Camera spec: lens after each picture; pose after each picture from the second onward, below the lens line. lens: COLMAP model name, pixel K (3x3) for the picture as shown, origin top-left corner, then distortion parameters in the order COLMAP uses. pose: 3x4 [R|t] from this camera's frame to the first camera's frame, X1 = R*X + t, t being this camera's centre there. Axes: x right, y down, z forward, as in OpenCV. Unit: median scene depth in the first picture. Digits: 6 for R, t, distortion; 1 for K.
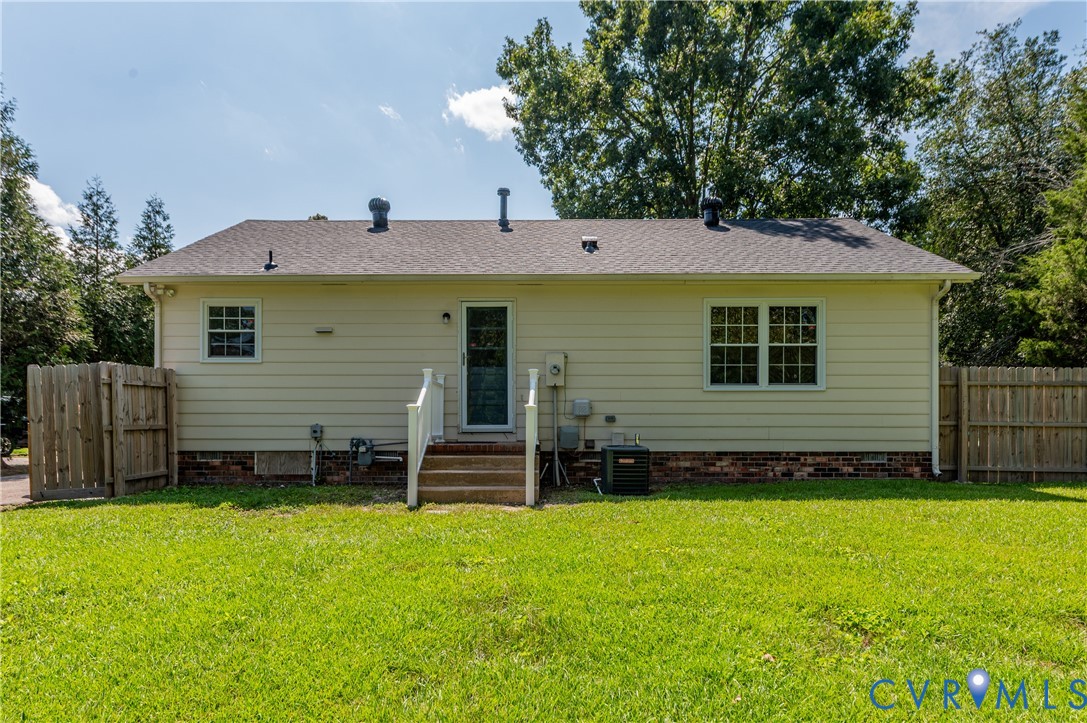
lens RADIAL K [[575.1, 0, 543.5], [0, 575.1, 361.5], [0, 0, 1]] dist [0.001544, -0.000099]
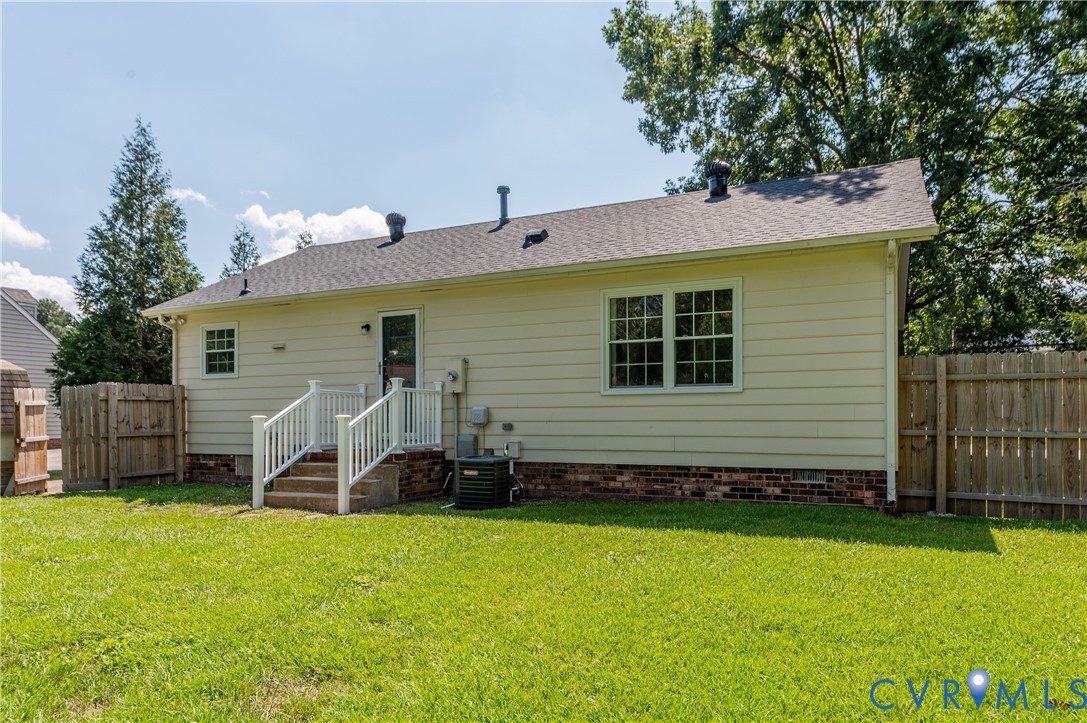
lens RADIAL K [[612.7, 0, 543.5], [0, 612.7, 361.5], [0, 0, 1]] dist [0.002149, 0.000937]
pose [[0.928698, -0.039305, -0.368748, 0.546847], [0.041643, 0.999131, -0.001619, -0.002579], [0.368492, -0.013852, 0.929528, 0.095961]]
